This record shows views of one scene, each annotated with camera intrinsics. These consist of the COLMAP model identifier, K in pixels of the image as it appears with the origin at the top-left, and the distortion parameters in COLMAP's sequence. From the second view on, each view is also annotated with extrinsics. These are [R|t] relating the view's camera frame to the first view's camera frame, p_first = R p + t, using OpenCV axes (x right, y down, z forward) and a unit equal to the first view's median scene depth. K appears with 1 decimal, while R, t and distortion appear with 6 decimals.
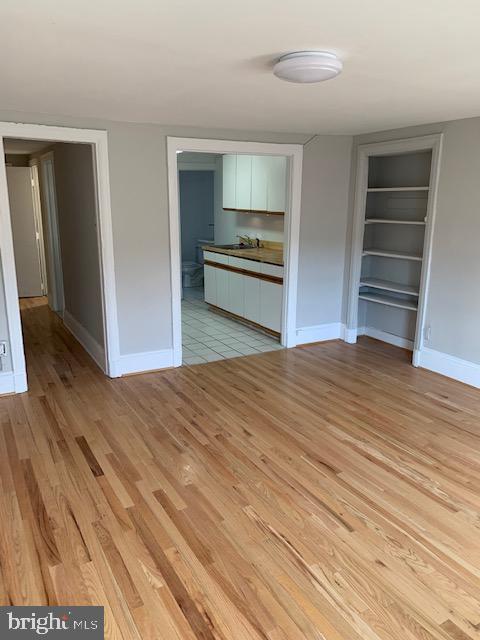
lens RADIAL K [[487.6, 0, 230.4], [0, 487.6, 320.0], [0, 0, 1]] dist [0.067646, -0.151147]
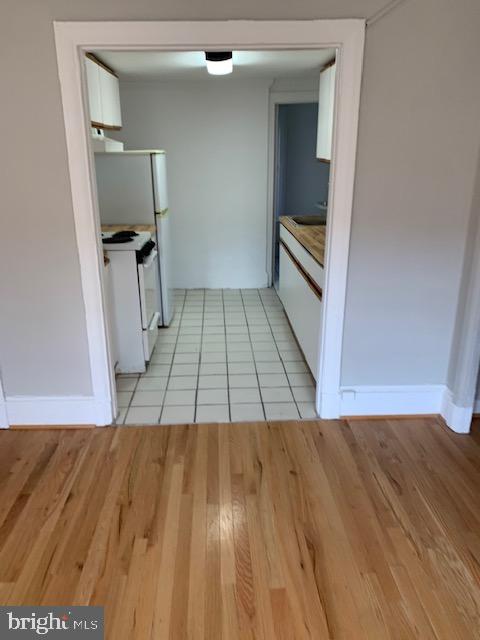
lens RADIAL K [[487.6, 0, 230.4], [0, 487.6, 320.0], [0, 0, 1]] dist [0.067646, -0.151147]
pose [[0.895411, 0.128935, -0.426163, 0.251935], [-0.087560, 0.989454, 0.115387, -0.108067], [0.436546, -0.066004, 0.897258, 0.485504]]
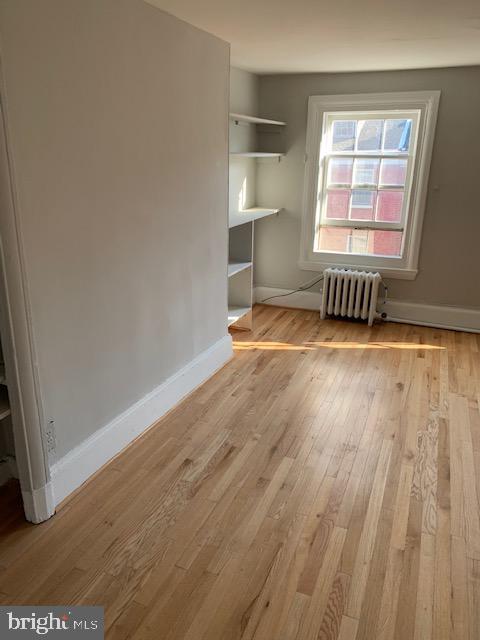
lens RADIAL K [[487.6, 0, 230.4], [0, 487.6, 320.0], [0, 0, 1]] dist [0.067646, -0.151147]
pose [[-0.625936, -0.253063, 0.737675, -0.013423], [0.176236, 0.875521, 0.449892, -0.215473], [-0.759701, 0.411608, -0.503422, 0.930080]]
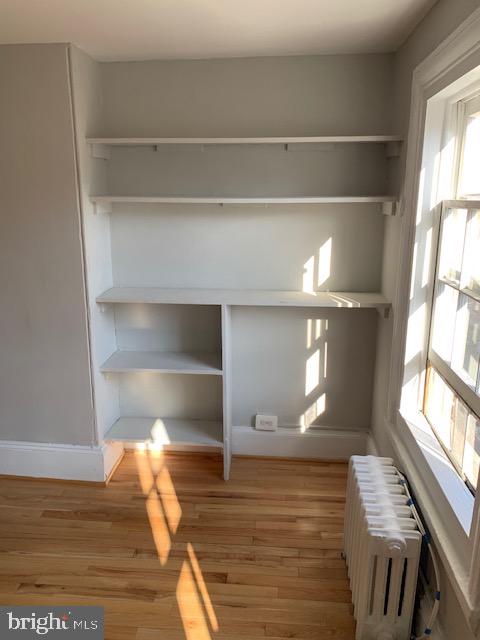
lens RADIAL K [[483.3, 0, 240.0], [0, 483.3, 320.0], [0, 0, 1]] dist [-0.000006, -0.000242]
pose [[0.549383, -0.205808, 0.809828, 0.220086], [0.194696, 0.974044, 0.115461, -0.029728], [-0.812571, 0.094238, 0.575193, 0.145859]]
